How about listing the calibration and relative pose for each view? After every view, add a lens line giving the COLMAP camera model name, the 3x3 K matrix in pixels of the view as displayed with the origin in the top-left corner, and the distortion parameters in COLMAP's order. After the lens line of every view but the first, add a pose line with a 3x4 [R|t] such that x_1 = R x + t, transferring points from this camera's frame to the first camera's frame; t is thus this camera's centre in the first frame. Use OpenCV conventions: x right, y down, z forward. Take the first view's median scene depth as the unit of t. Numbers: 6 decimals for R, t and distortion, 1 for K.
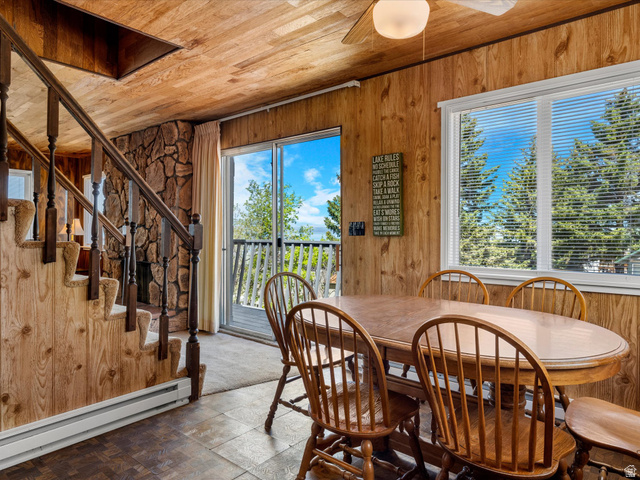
lens RADIAL K [[415.9, 0, 319.6], [0, 415.9, 237.4], [0, 0, 1]] dist [0.003859, -0.002360]
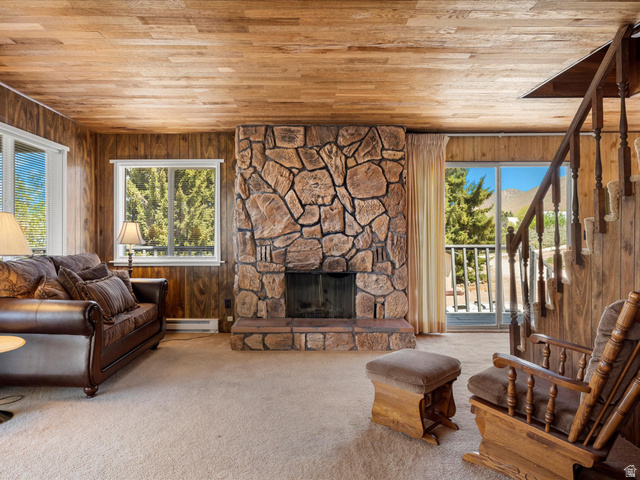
lens RADIAL K [[415.9, 0, 299.9], [0, 415.9, 239.7], [0, 0, 1]] dist [0.003859, -0.002360]
pose [[0.767447, -0.006915, 0.641075, -1.146576], [0.015692, 0.999845, -0.008001, -0.007516], [-0.640920, 0.016200, 0.767437, 0.395013]]
